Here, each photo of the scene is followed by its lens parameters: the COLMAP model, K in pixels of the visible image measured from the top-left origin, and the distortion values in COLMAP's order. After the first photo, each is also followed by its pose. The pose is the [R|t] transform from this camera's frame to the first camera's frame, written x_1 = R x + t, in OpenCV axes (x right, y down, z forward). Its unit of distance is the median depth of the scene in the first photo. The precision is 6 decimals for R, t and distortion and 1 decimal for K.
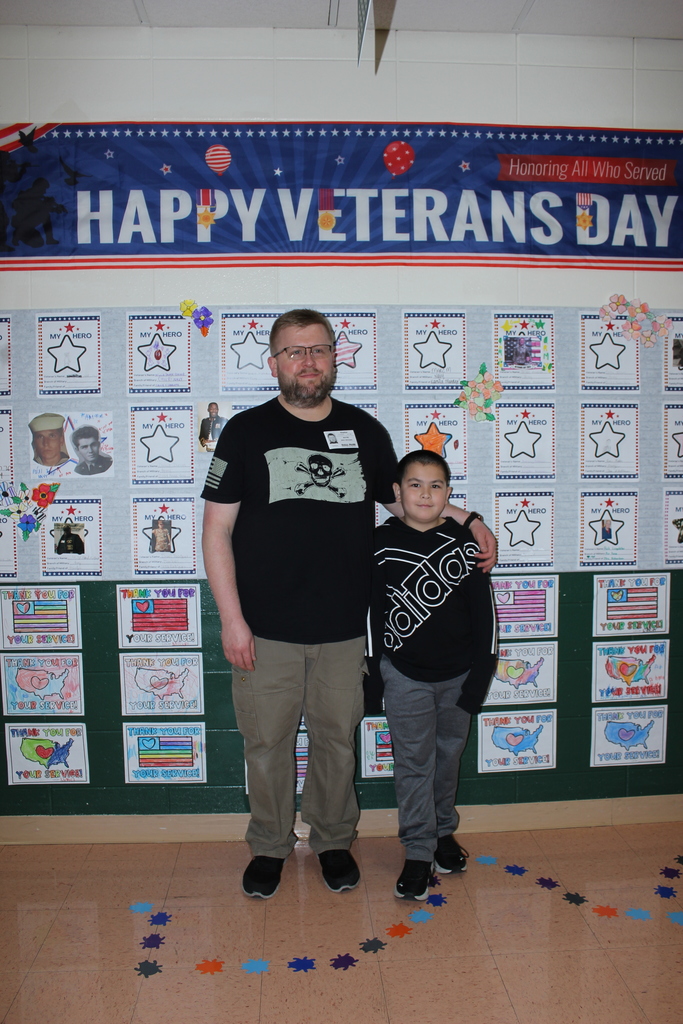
lens RADIAL K [[865.7, 0, 336.9], [0, 865.7, 513.3], [0, 0, 1]] dist [-0.168267, 0.158799]
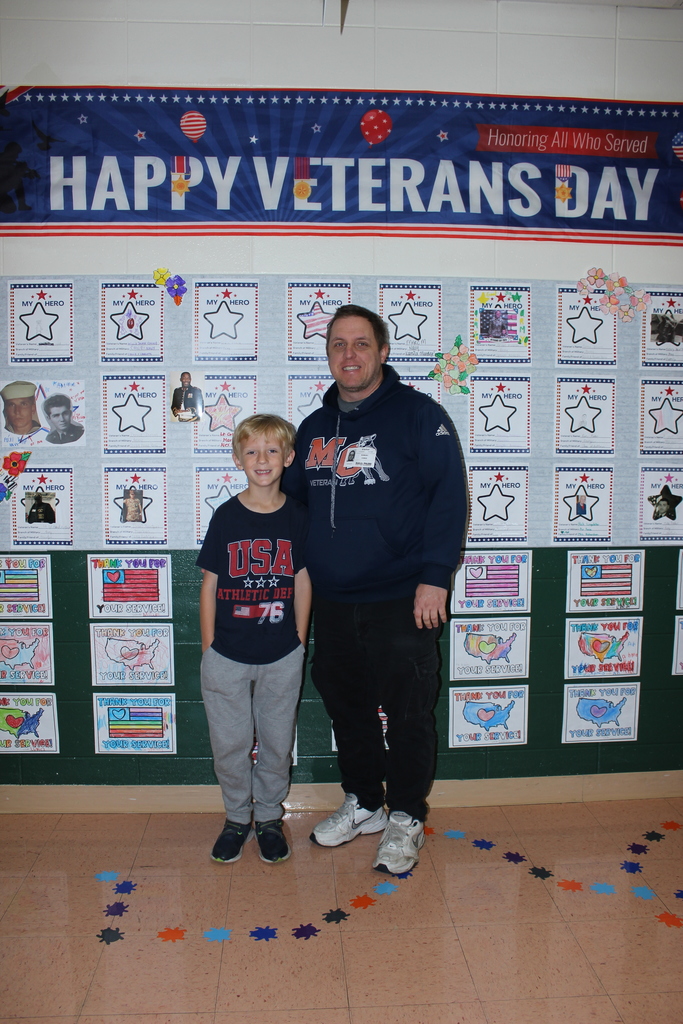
lens RADIAL K [[865.7, 0, 336.9], [0, 865.7, 513.3], [0, 0, 1]] dist [-0.168267, 0.158799]
pose [[0.999912, 0.011732, 0.006250, 0.026319], [-0.011863, 0.999700, 0.021425, 0.010936], [-0.005997, -0.021497, 0.999751, 0.005544]]
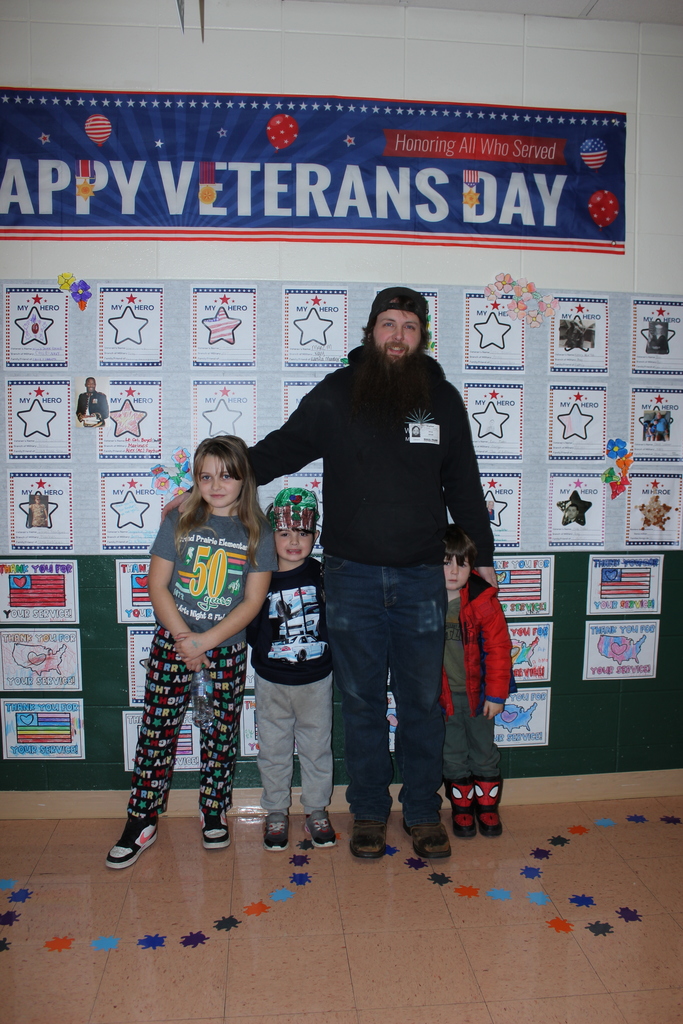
lens RADIAL K [[865.6, 0, 341.5], [0, 865.6, 512.0], [0, 0, 1]] dist [-0.164670, 0.154812]
pose [[0.999157, 0.012778, 0.039003, 0.108583], [-0.013666, 0.999651, 0.022600, 0.000283], [-0.038701, -0.023114, 0.998983, 0.004641]]
